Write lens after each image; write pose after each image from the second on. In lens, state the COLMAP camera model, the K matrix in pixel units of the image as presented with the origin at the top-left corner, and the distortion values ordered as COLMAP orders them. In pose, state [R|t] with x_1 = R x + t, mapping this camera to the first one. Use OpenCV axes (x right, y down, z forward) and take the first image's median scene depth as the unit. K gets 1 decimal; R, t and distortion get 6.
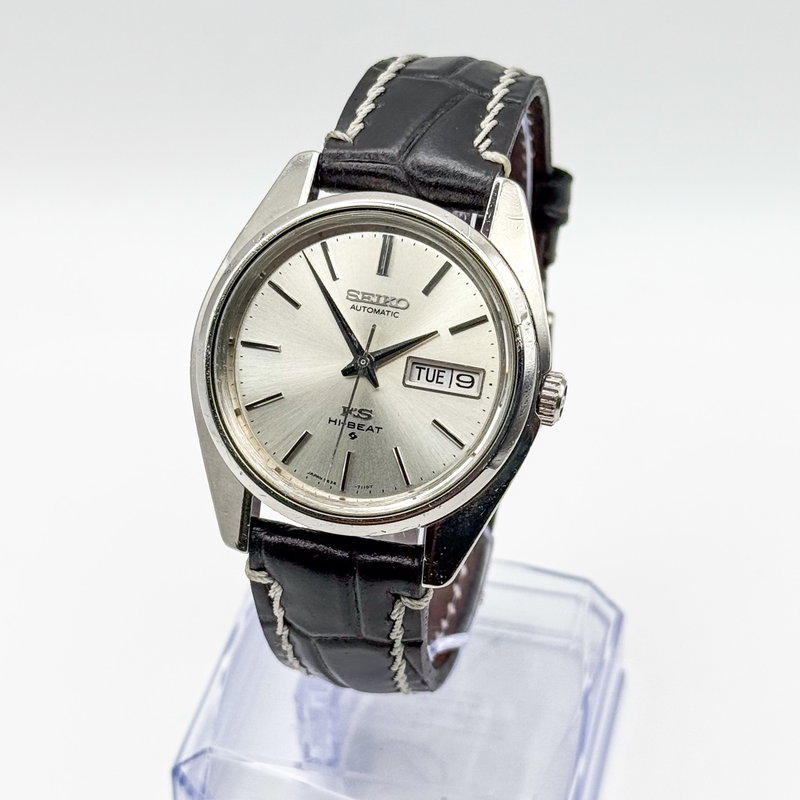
lens RADIAL K [[2259.0, 0, 400.5], [0, 2259.0, 448.6], [0, 0, 1]] dist [0.028828, -17.236454]
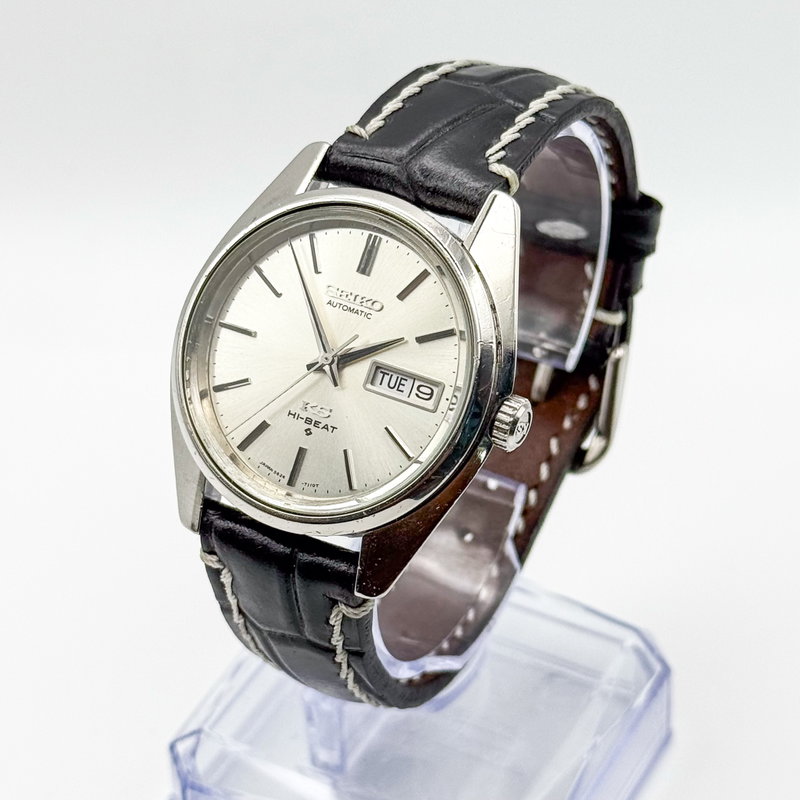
lens RADIAL K [[2259.0, 0, 400.5], [0, 2259.0, 448.6], [0, 0, 1]] dist [0.028828, -17.236454]
pose [[0.965612, 0.145445, -0.215497, 0.227608], [-0.148069, 0.988969, 0.004009, -0.008254], [0.213703, 0.028038, 0.976496, 0.047194]]
